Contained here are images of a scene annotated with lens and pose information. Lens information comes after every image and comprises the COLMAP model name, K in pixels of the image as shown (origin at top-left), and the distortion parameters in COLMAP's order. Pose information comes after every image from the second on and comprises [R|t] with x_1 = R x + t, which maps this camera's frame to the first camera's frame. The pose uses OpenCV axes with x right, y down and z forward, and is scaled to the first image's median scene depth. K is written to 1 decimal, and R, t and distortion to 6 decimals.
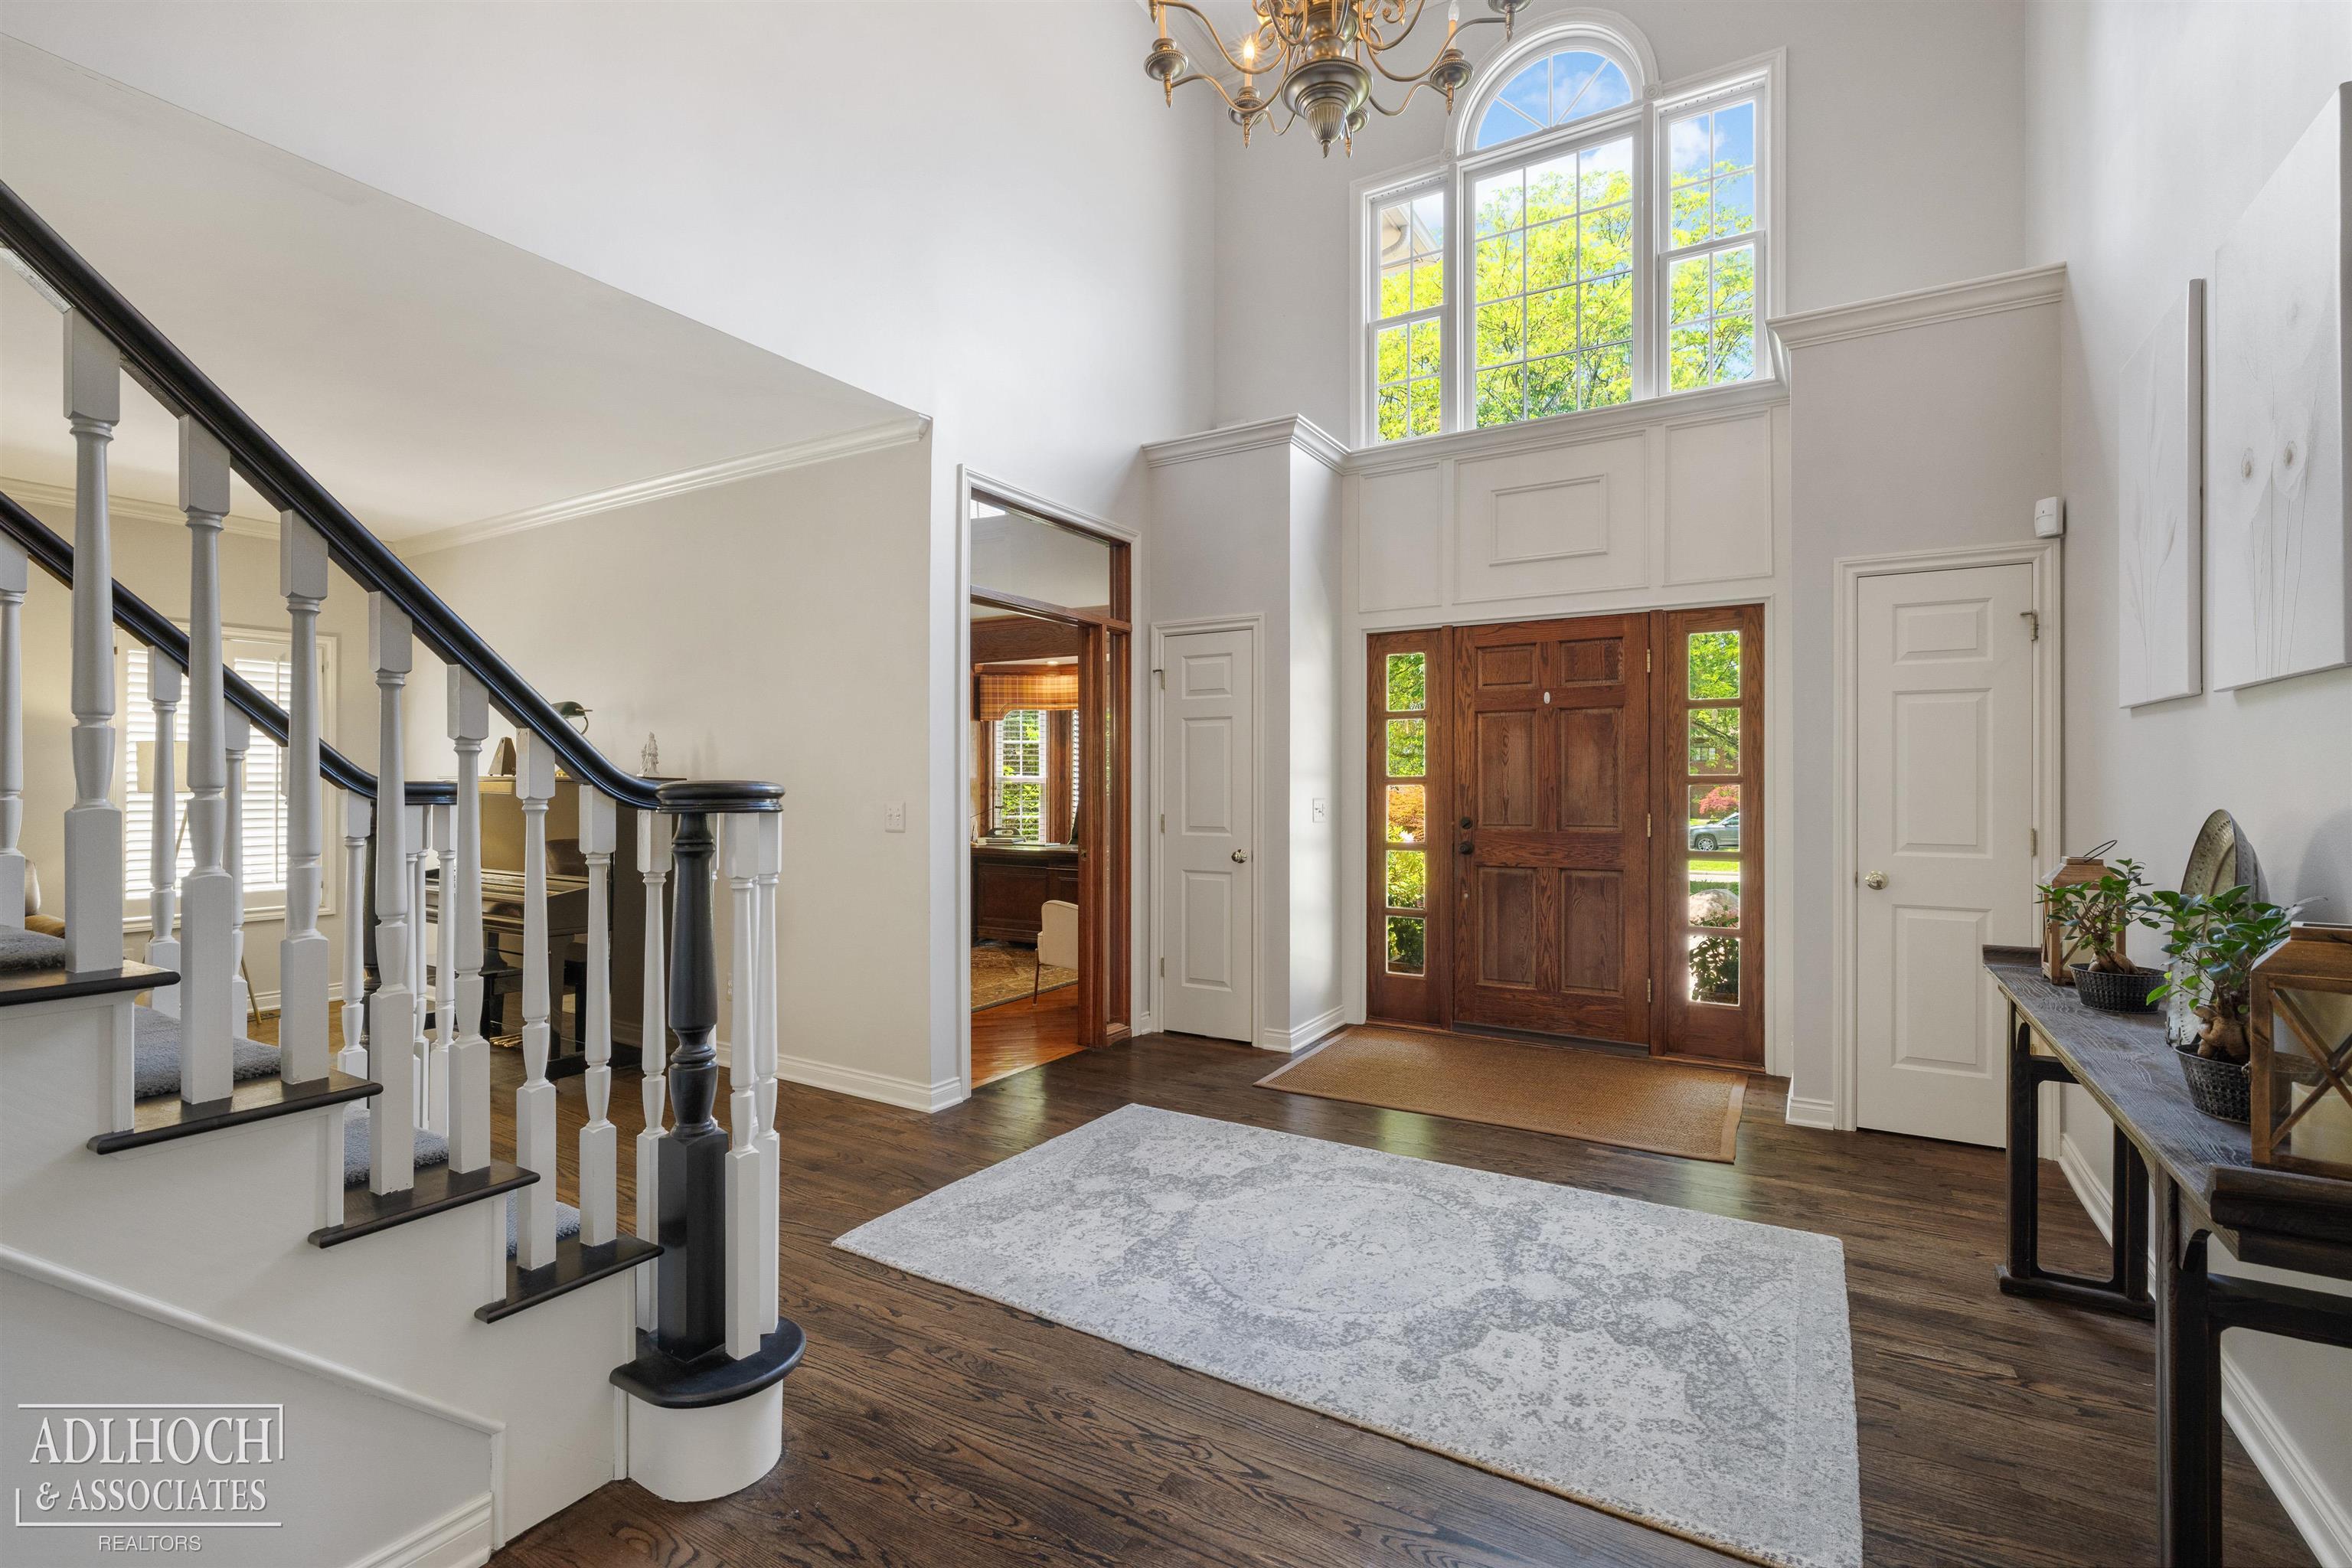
lens RADIAL K [[1055.7, 0, 1177.9], [0, 1055.7, 780.9], [0, 0, 1]] dist [-0.002976, -0.000419]
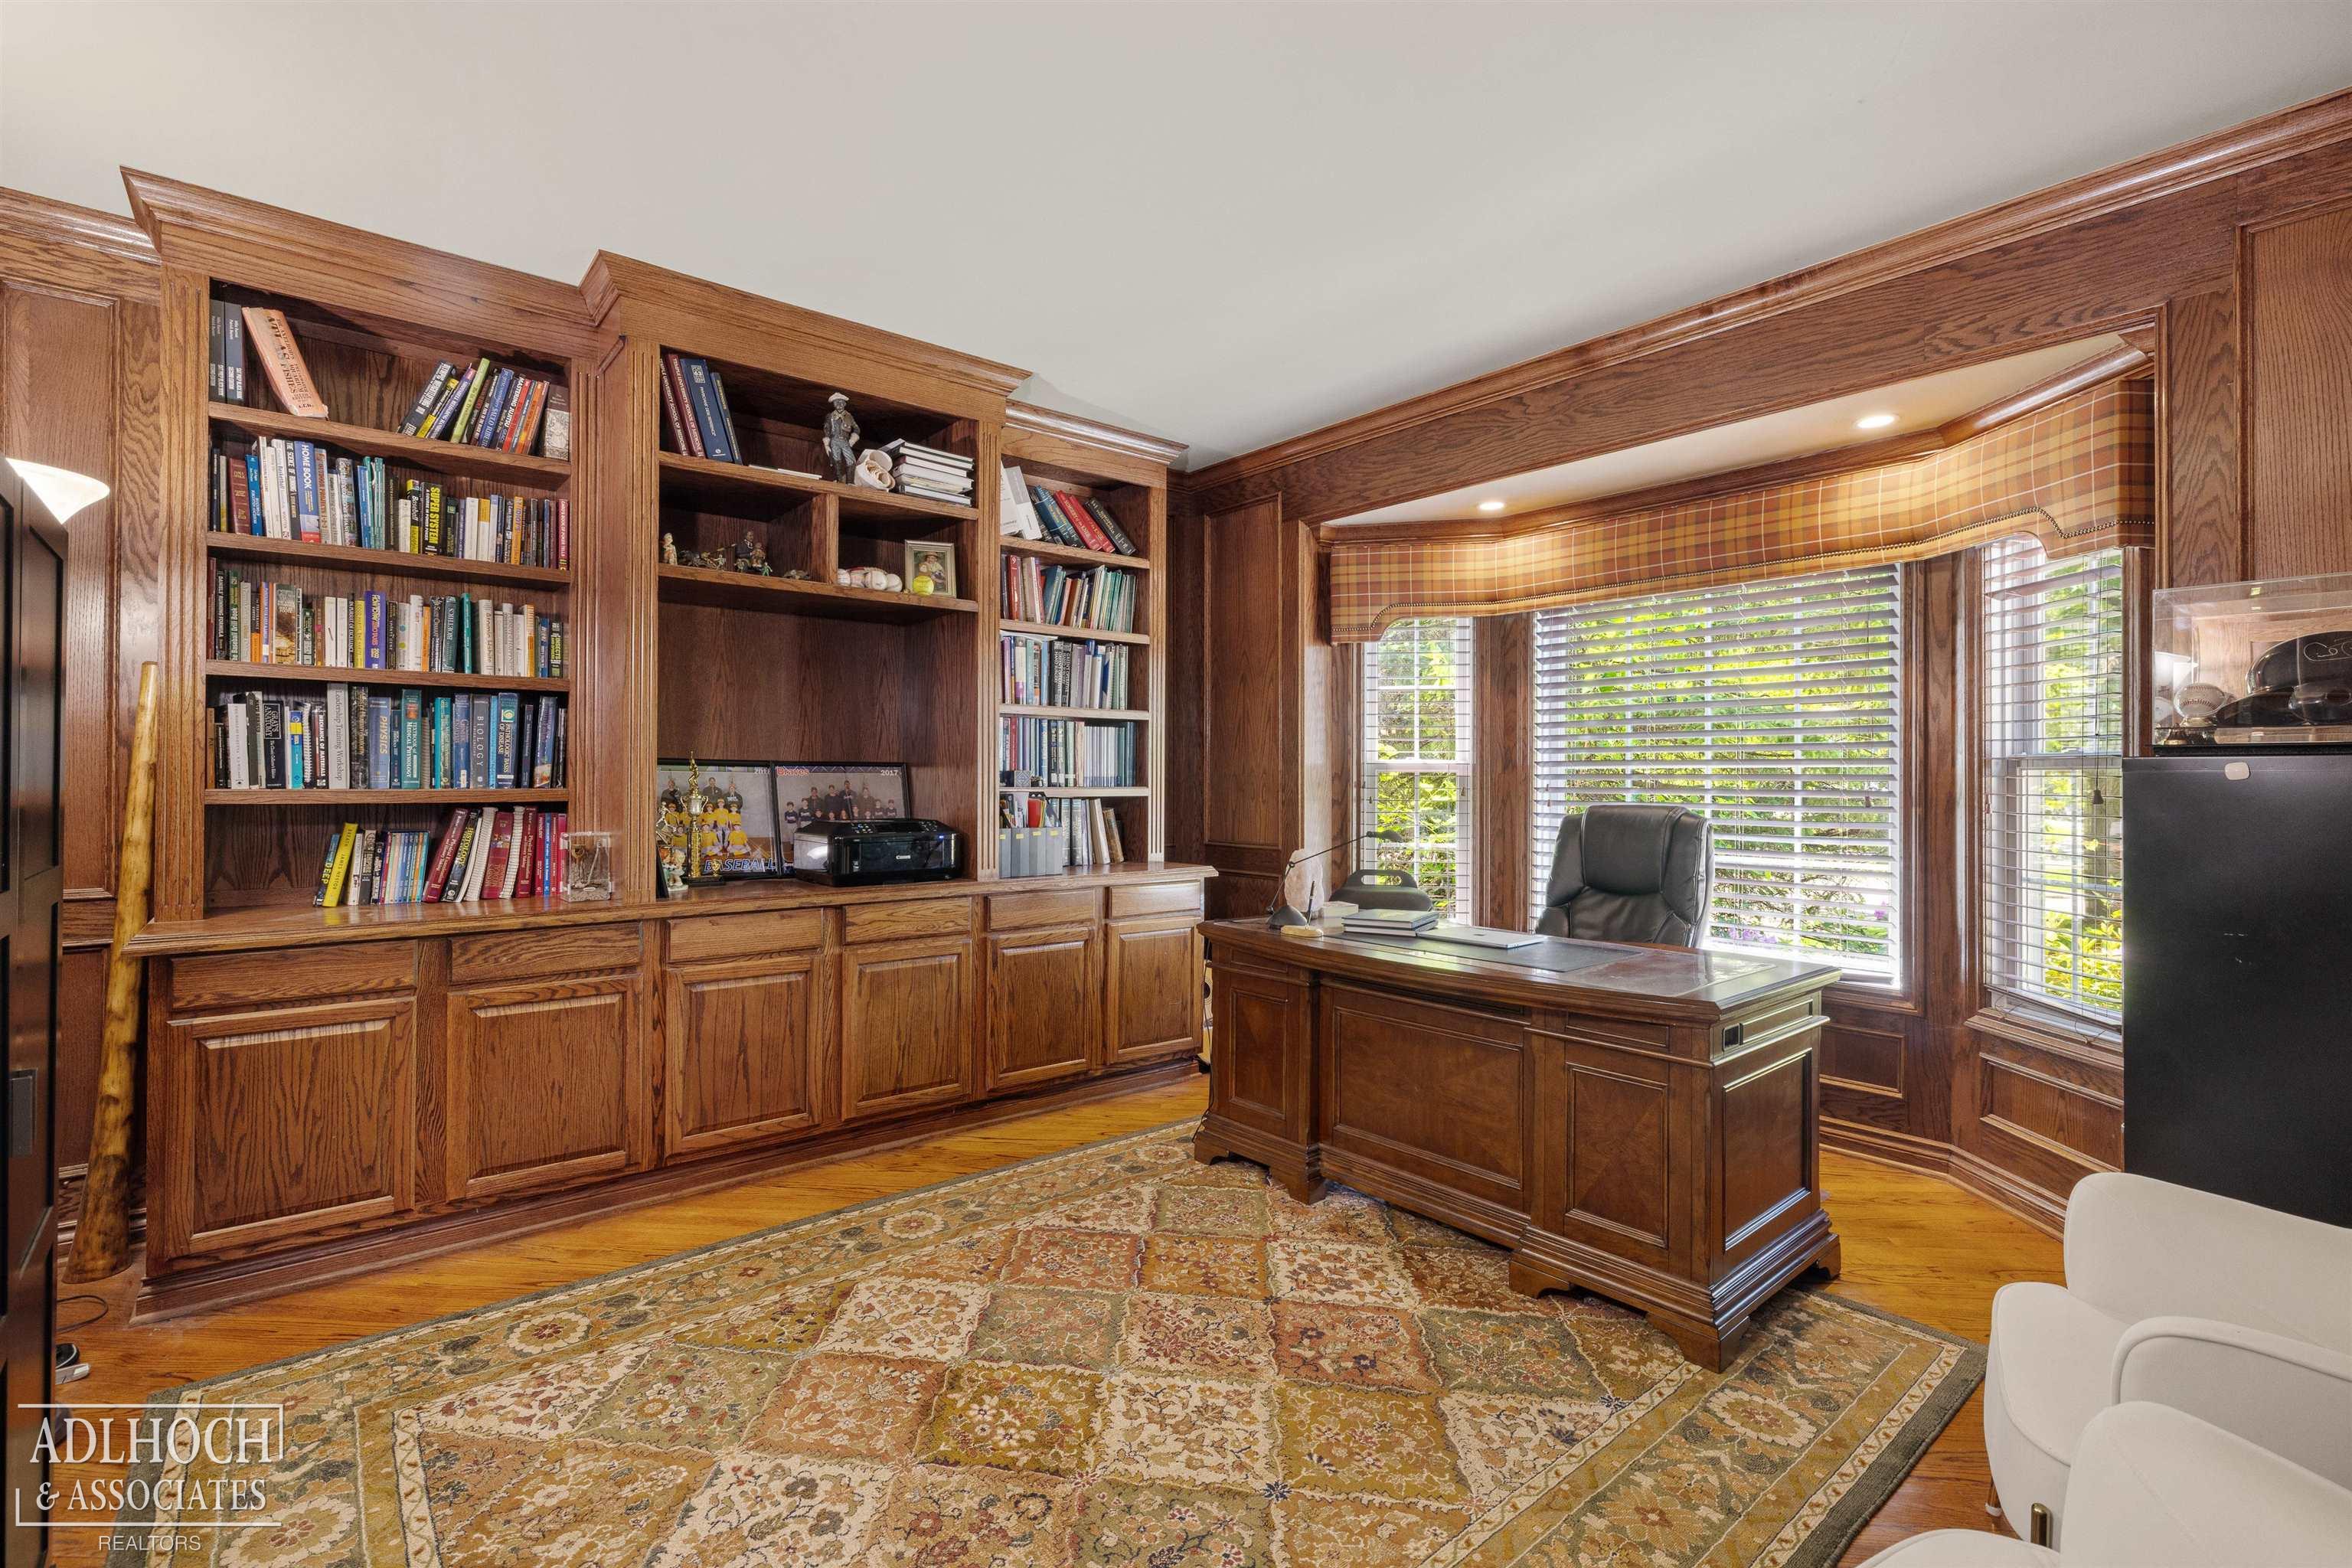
lens RADIAL K [[1055.7, 0, 1172.8], [0, 1055.7, 770.4], [0, 0, 1]] dist [-0.002976, -0.000419]
pose [[0.945859, -0.002423, -0.324567, -0.282077], [0.000625, 0.999984, -0.005643, 0.008033], [0.324576, 0.005134, 0.945846, 1.476978]]
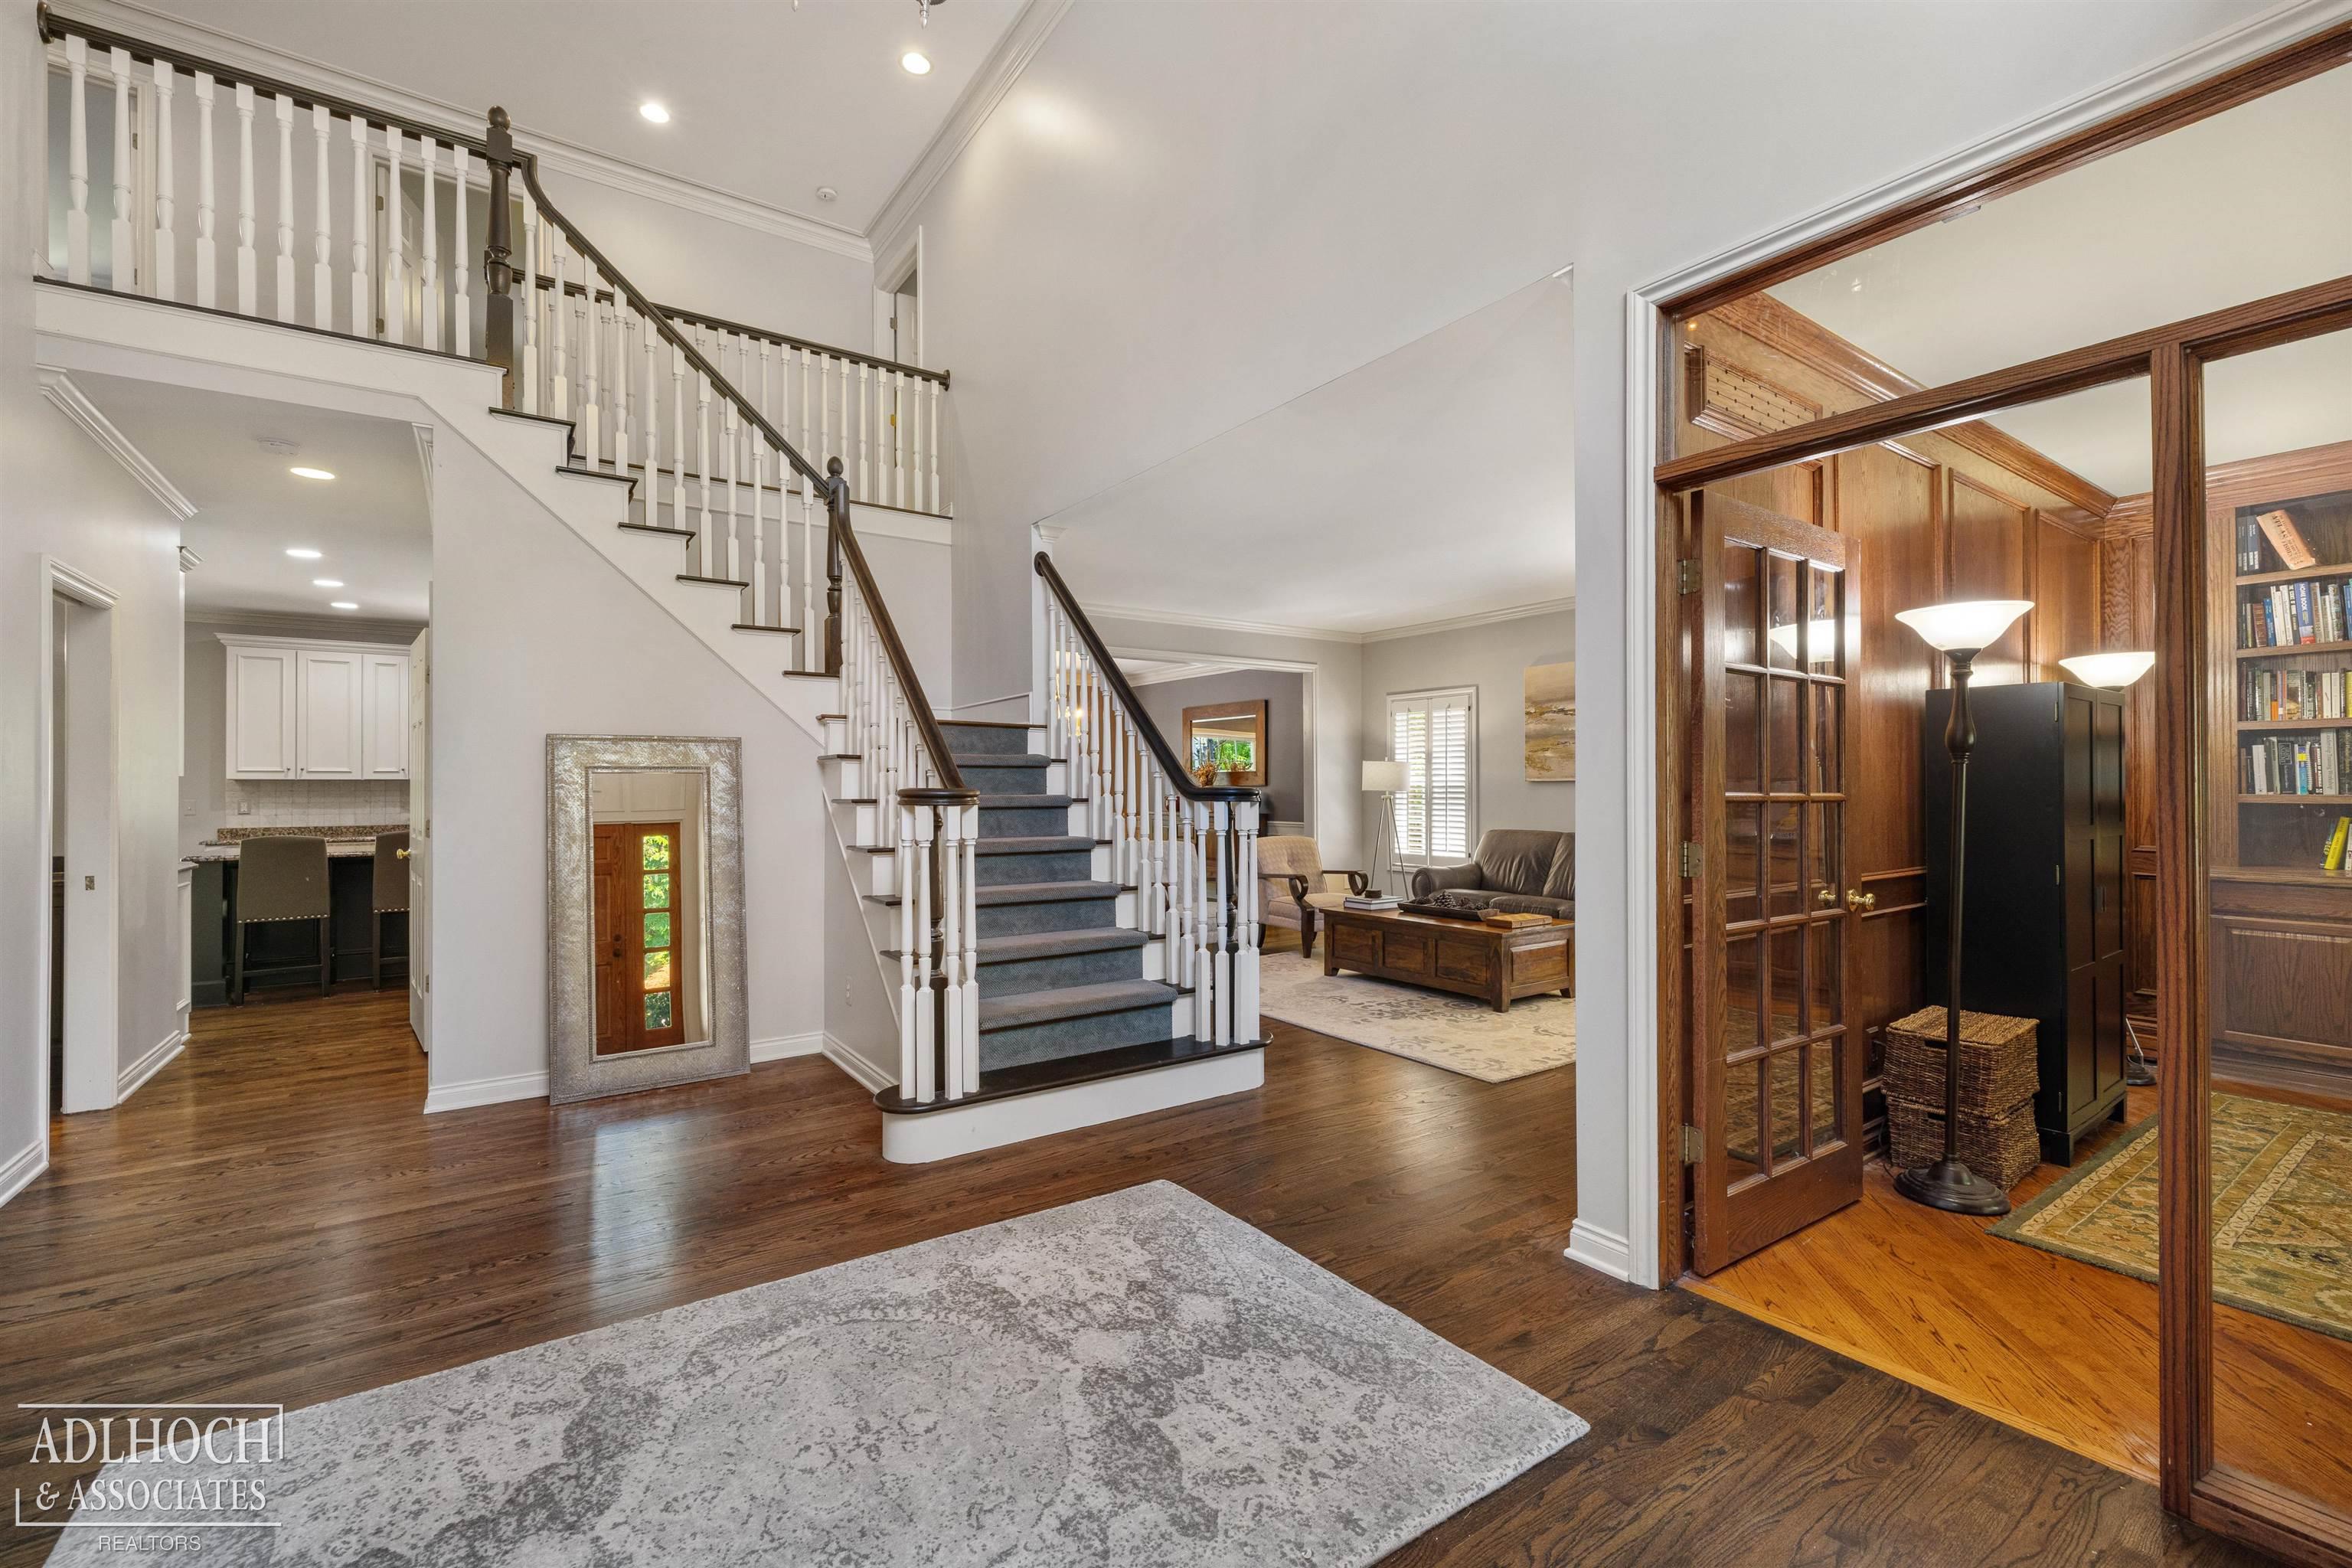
lens RADIAL K [[1008.0, 0, 1166.4], [0, 1008.0, 783.1], [0, 0, 1]] dist [-0.001819, 0.000985]
pose [[-0.417286, -0.006585, -0.908751, 0.579224], [0.003112, 0.999958, -0.008675, 0.009608], [0.908770, -0.006448, -0.417248, 1.251419]]
